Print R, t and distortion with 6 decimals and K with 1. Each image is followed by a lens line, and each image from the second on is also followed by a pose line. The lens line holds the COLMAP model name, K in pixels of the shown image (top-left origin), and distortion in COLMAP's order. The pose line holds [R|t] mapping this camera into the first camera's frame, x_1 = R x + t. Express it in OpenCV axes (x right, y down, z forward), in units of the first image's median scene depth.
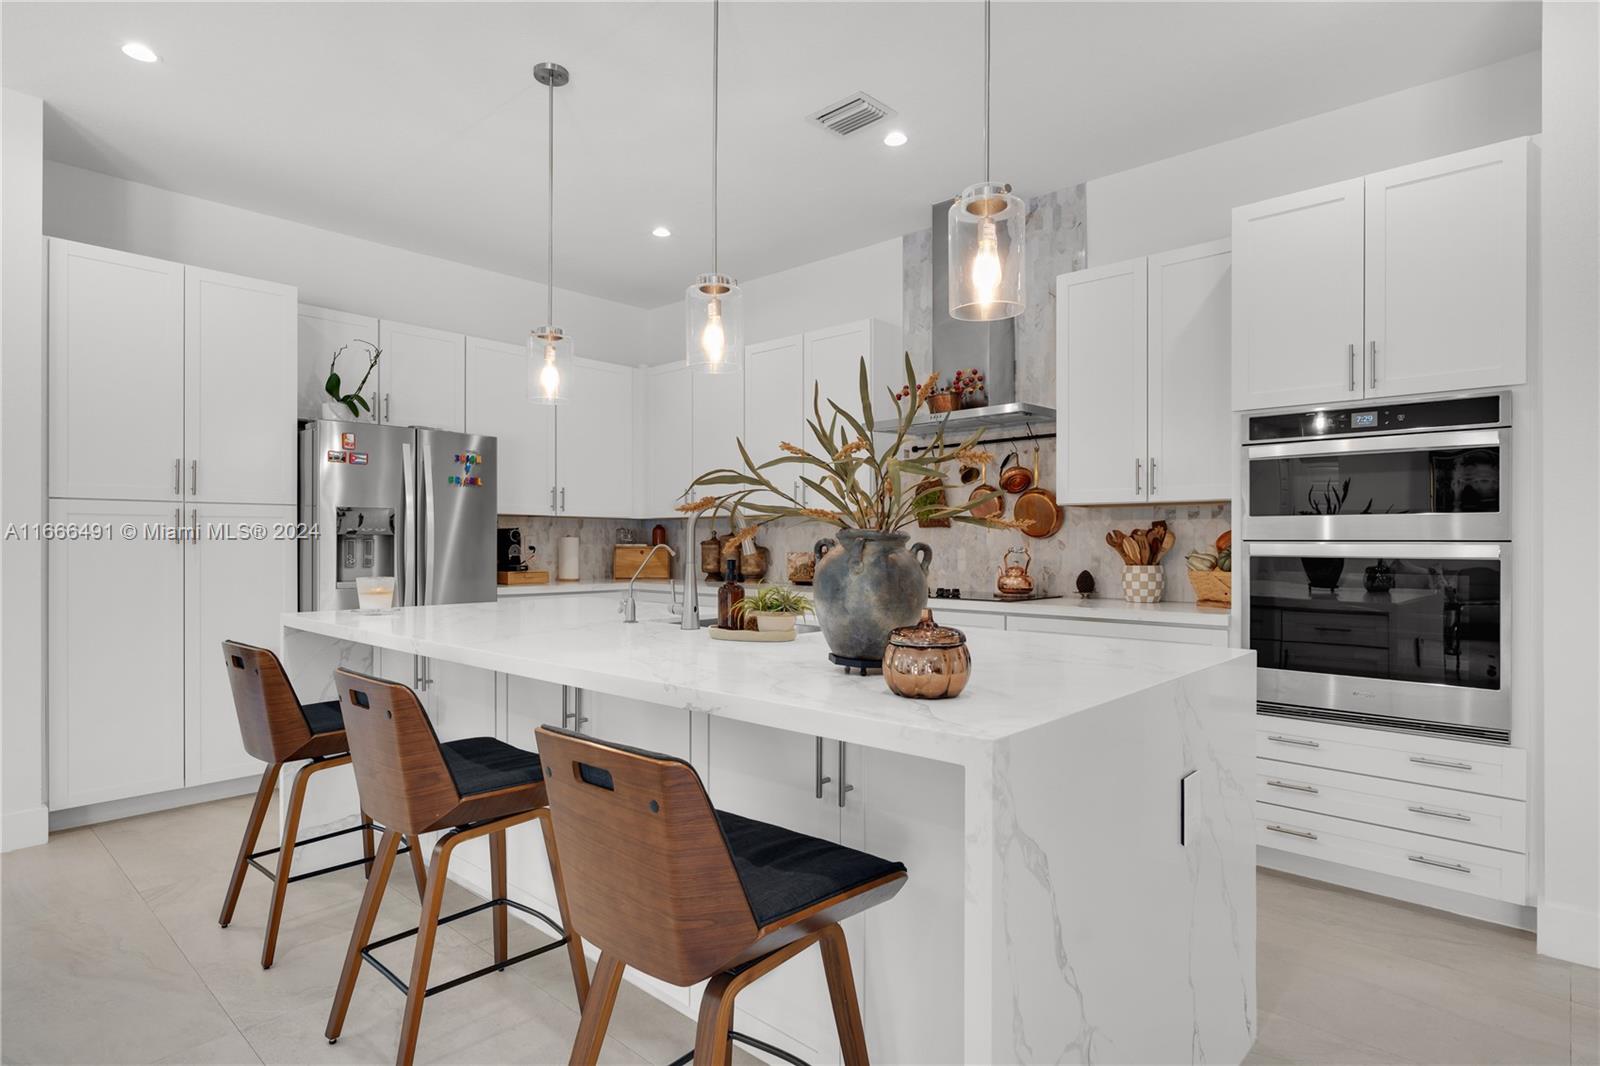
lens RADIAL K [[843.6, 0, 791.8], [0, 843.6, 542.1], [0, 0, 1]] dist [-0.001408, 0.000665]
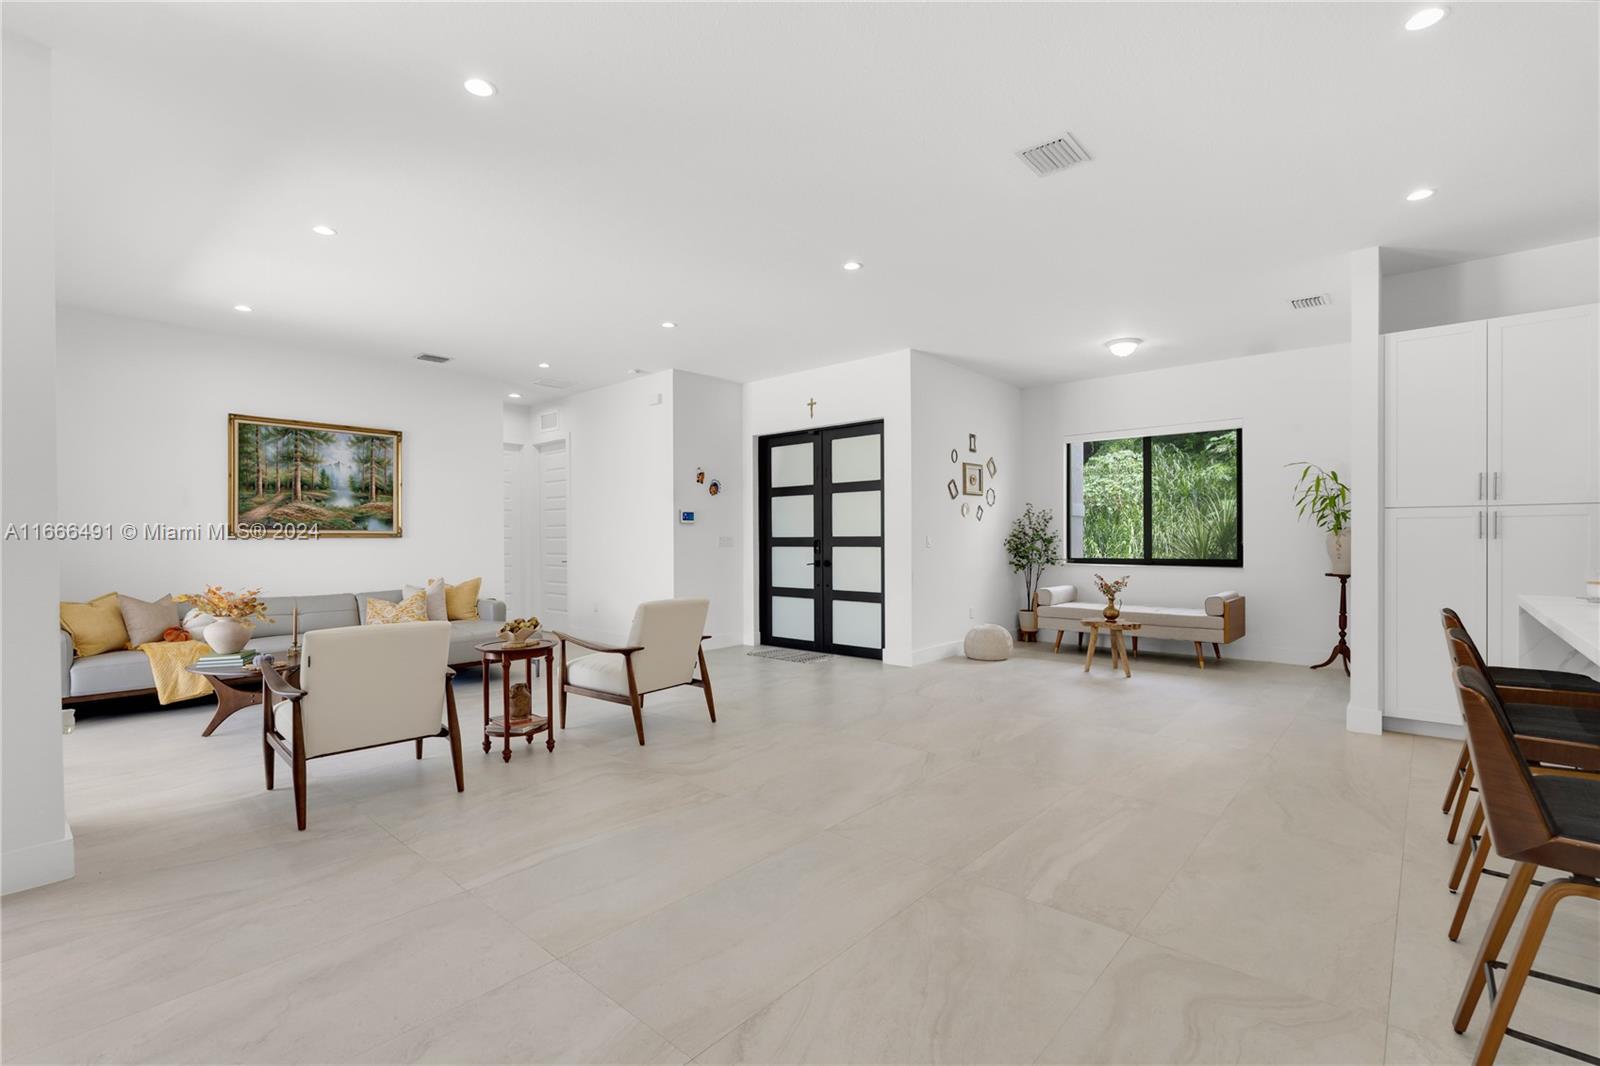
lens RADIAL K [[707.1, 0, 806.3], [0, 707.1, 540.1], [0, 0, 1]] dist [-0.002276, -0.000124]
pose [[0.024323, 0.001686, -0.999703, 0.320726], [0.005877, 0.999981, 0.001829, -0.003470], [0.999687, -0.005920, 0.024313, -0.058767]]
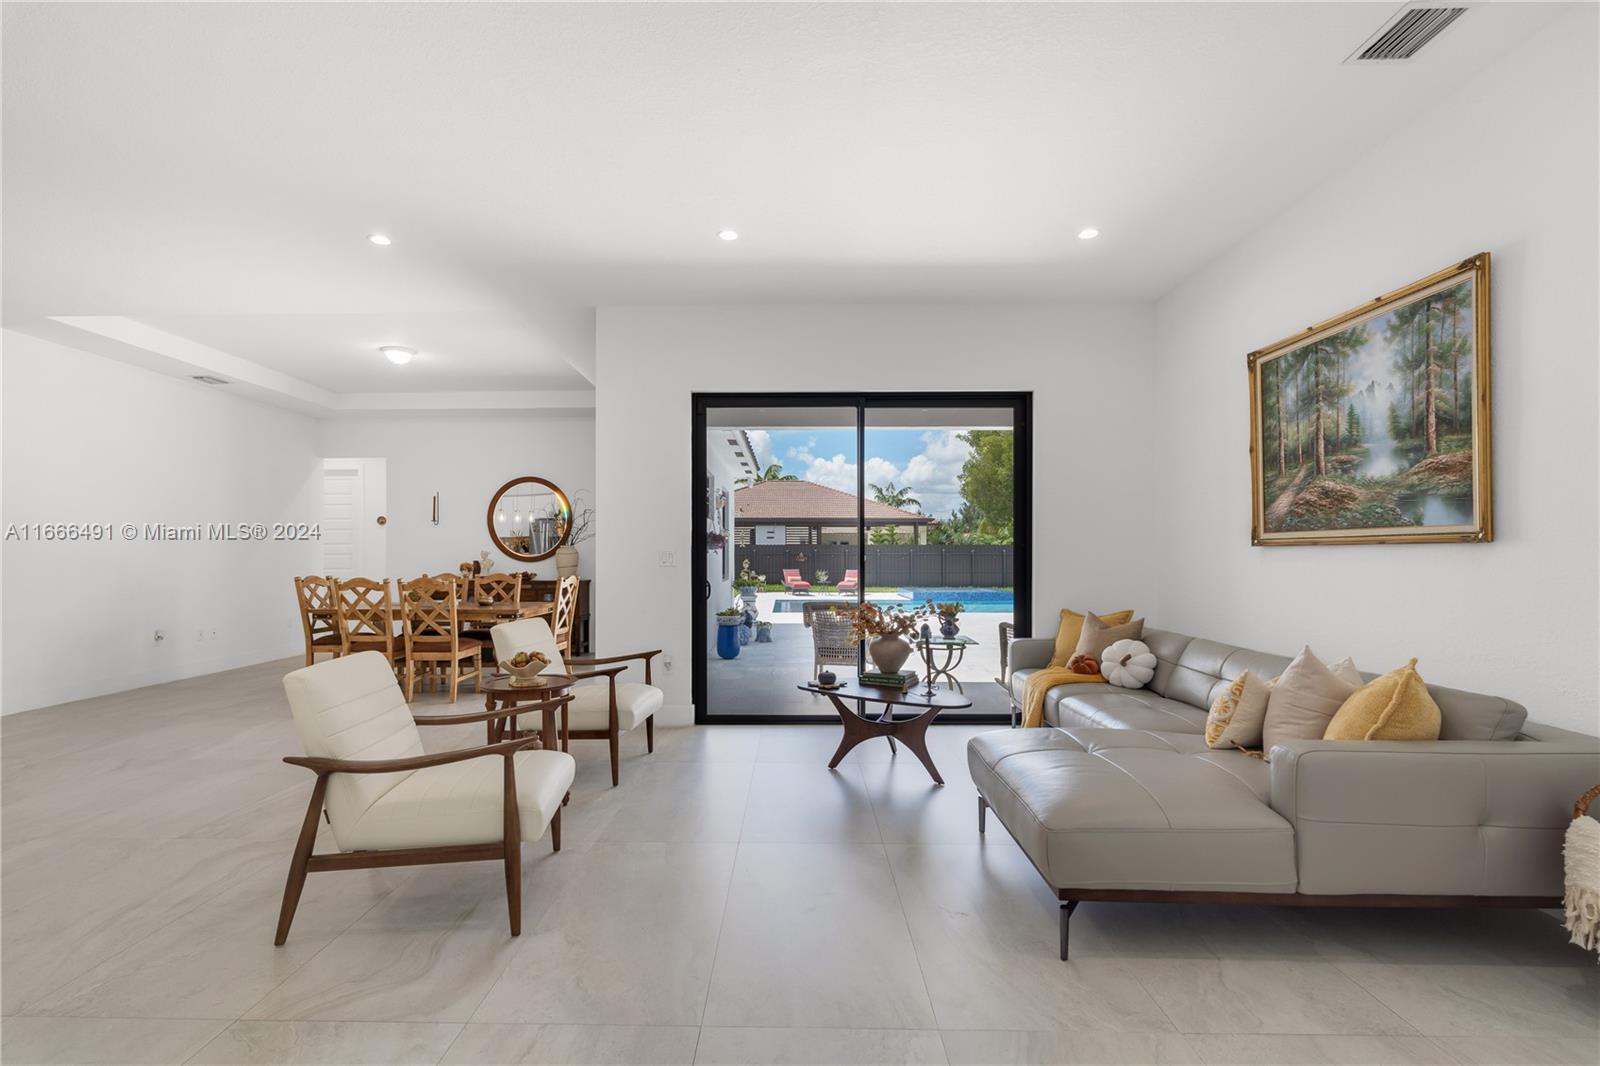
lens RADIAL K [[733.9, 0, 776.2], [0, 733.9, 556.2], [0, 0, 1]] dist [-0.014553, 0.007418]
pose [[-0.658169, 0.000611, 0.752870, -1.619173], [0.000410, 1.000000, -0.000454, 0.000693], [-0.752870, 0.000010, -0.658169, -0.099415]]
